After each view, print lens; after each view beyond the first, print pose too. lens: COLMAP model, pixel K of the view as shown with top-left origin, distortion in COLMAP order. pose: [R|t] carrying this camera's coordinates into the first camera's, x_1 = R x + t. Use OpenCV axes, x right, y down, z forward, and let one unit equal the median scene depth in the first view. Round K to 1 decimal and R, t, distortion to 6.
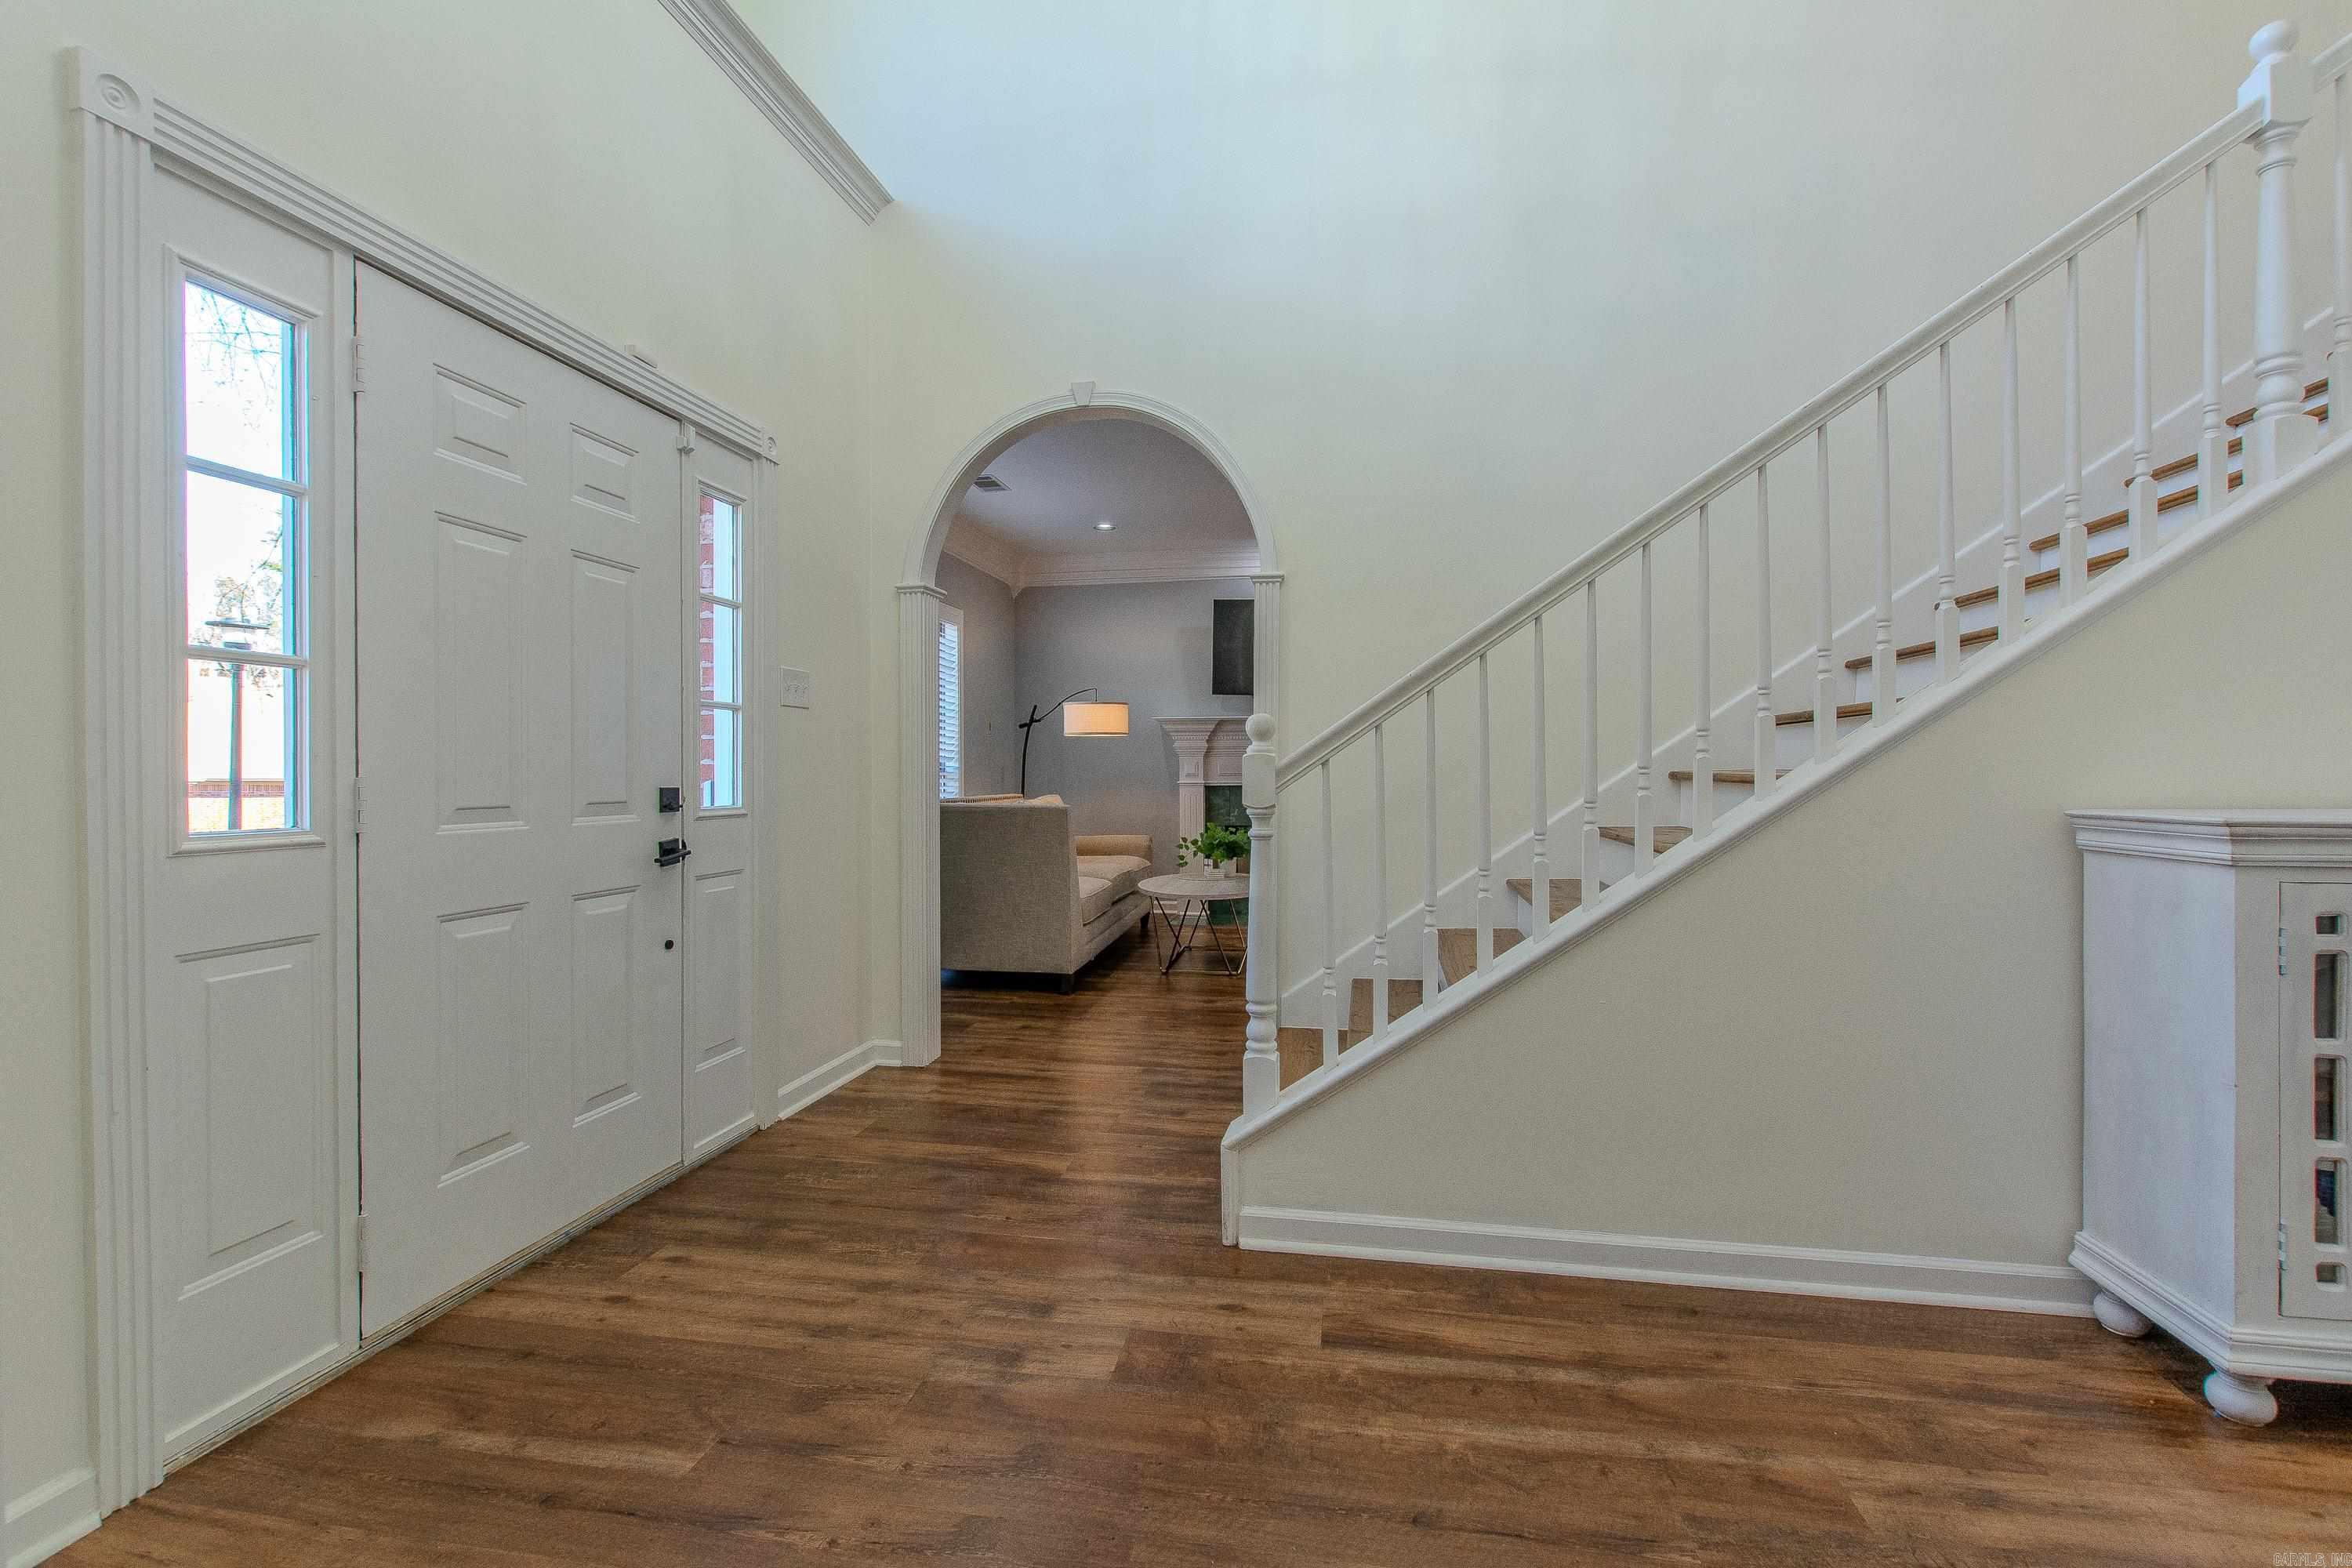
lens RADIAL K [[1015.1, 0, 1185.6], [0, 1015.1, 779.8], [0, 0, 1]] dist [0.008944, -0.004071]
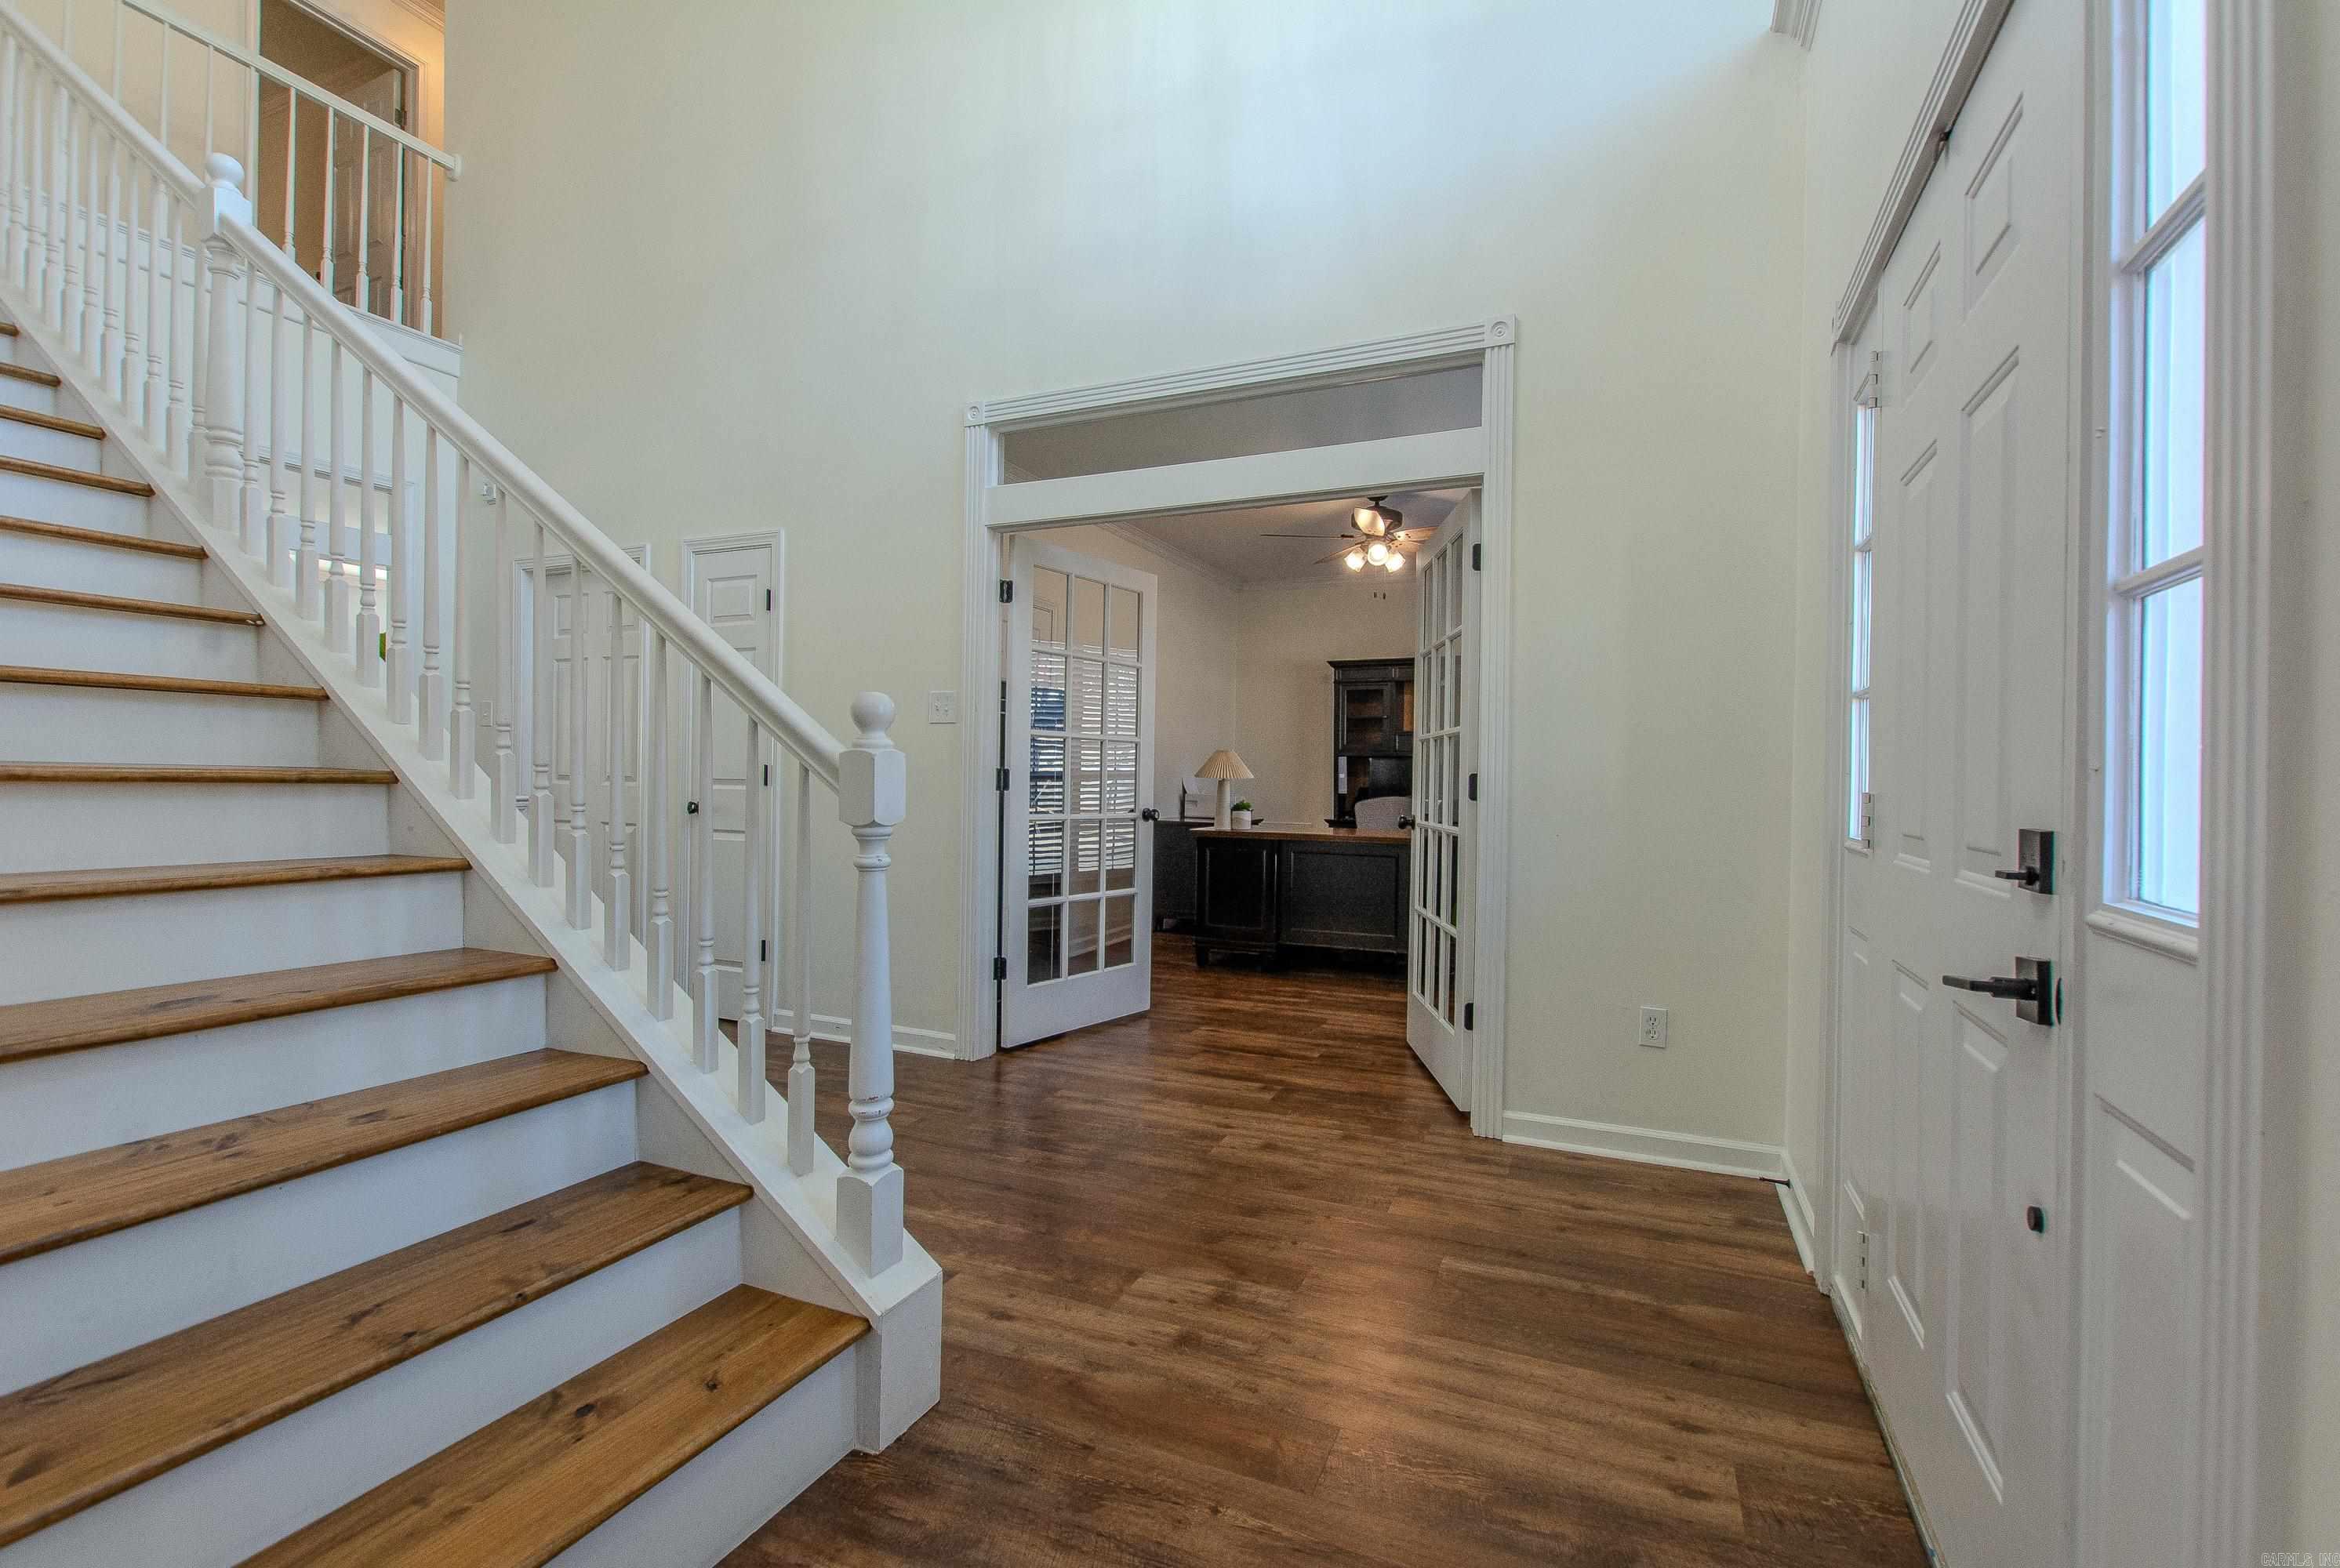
lens RADIAL K [[1013.6, 0, 1177.3], [0, 1013.6, 778.9], [0, 0, 1]] dist [0.009356, -0.000238]
pose [[-0.969650, -0.013303, 0.244135, -0.373184], [-0.010918, 0.999879, 0.011121, -0.018233], [-0.244253, 0.008119, -0.969677, 2.009465]]
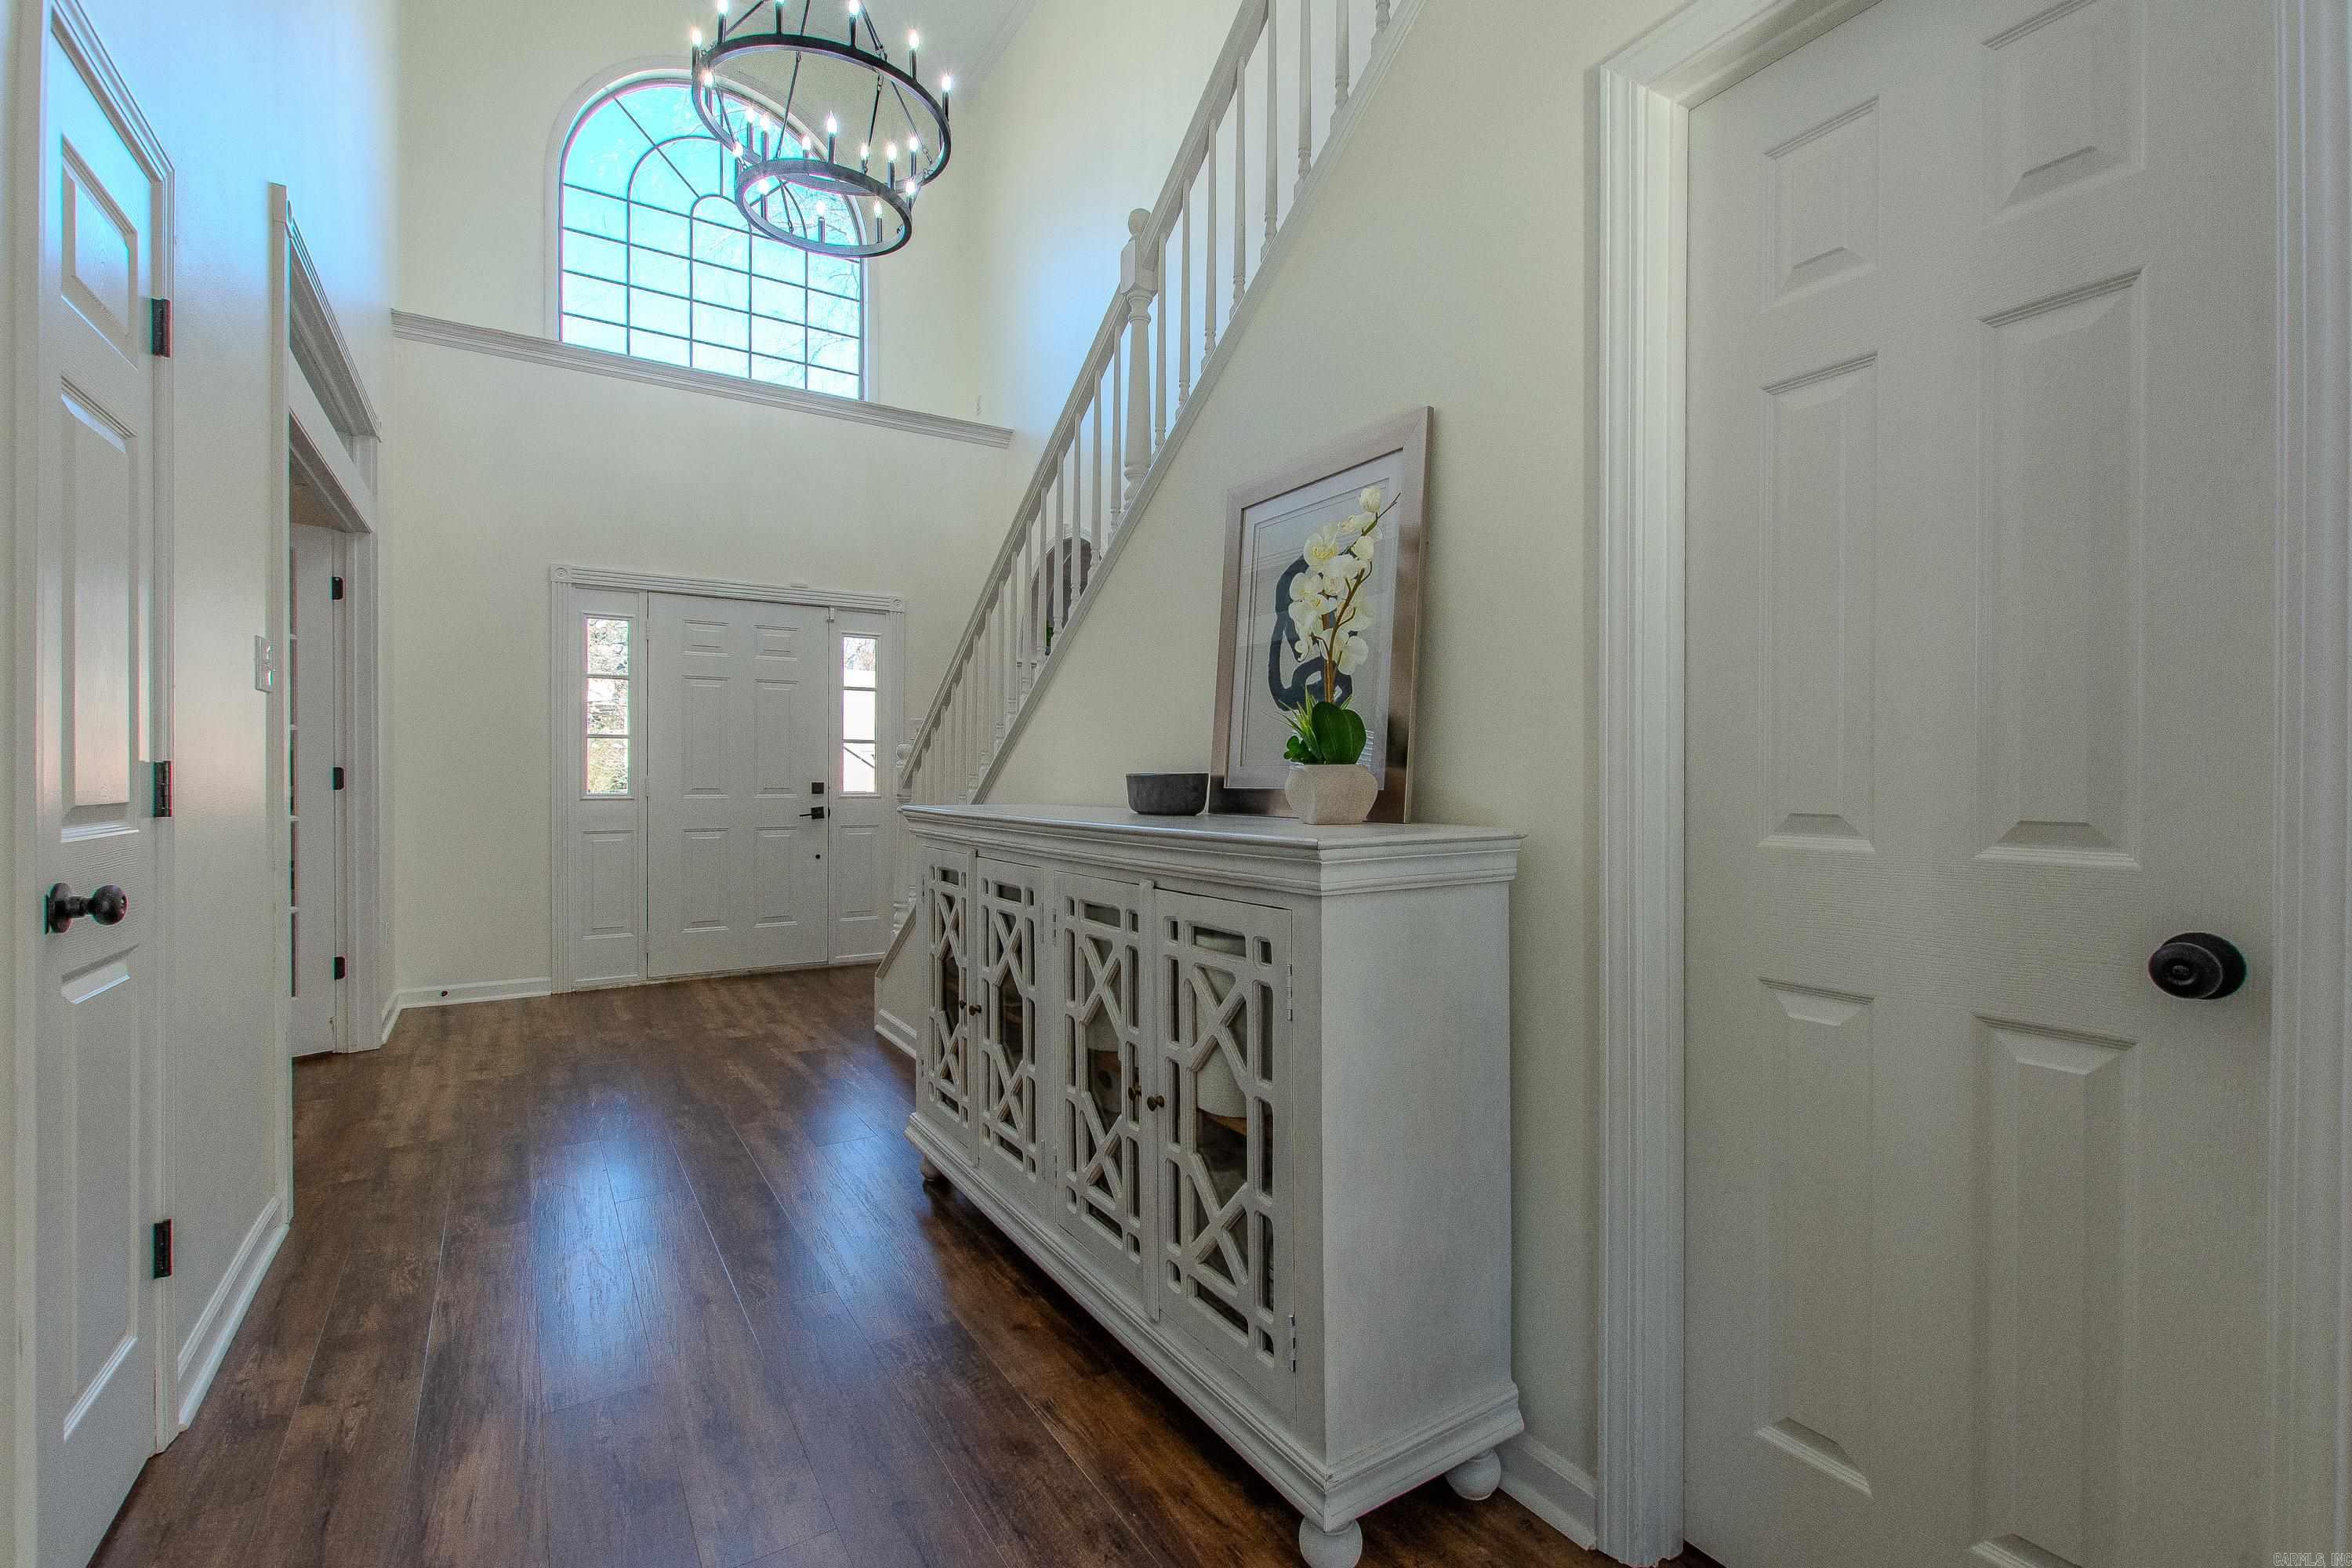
lens RADIAL K [[1015.1, 0, 1185.6], [0, 1015.1, 779.8], [0, 0, 1]] dist [0.008944, -0.004071]
pose [[0.680238, 0.002495, -0.732987, 2.116038], [-0.013377, 0.999870, -0.009010, 0.014927], [0.732870, 0.015934, 0.680182, 0.171551]]
